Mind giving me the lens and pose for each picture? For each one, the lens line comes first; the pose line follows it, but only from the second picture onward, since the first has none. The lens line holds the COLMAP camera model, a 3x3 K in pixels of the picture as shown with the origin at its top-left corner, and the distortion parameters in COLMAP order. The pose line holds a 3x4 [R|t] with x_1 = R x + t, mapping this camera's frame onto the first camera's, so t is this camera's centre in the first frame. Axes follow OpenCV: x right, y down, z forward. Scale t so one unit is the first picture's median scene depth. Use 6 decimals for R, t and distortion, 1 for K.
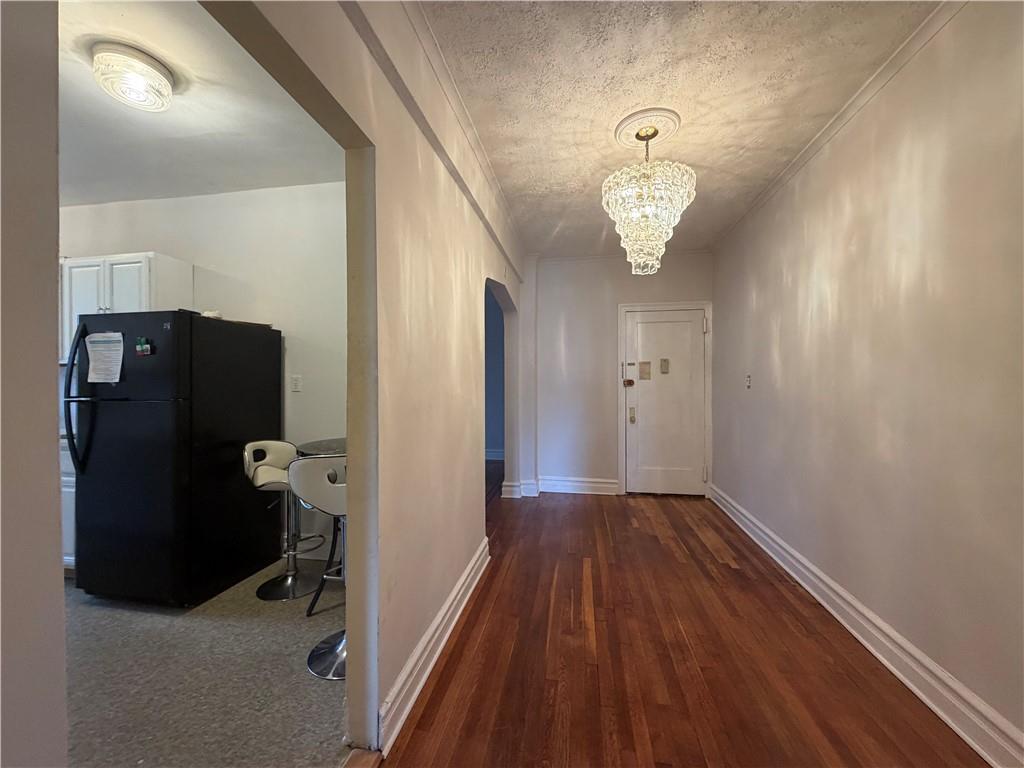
lens RADIAL K [[408.3, 0, 512.0], [0, 408.3, 383.6], [0, 0, 1]] dist [-0.001480, 0.000682]
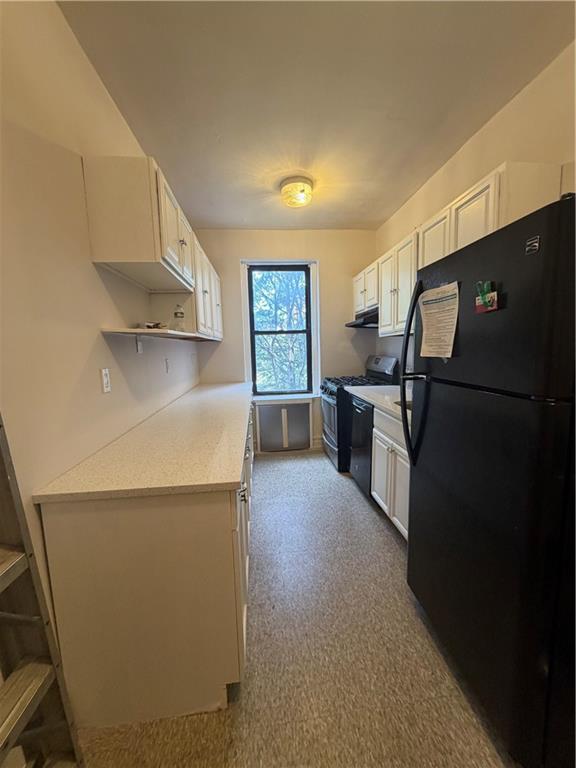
lens RADIAL K [[306.2, 0, 285.6], [0, 306.2, 384.5], [0, 0, 1]] dist [-0.001480, 0.000682]
pose [[0.260175, 0.109407, -0.959343, -0.533602], [0.030421, 0.992138, 0.121397, -0.028846], [0.965082, -0.060768, 0.254801, 0.591761]]
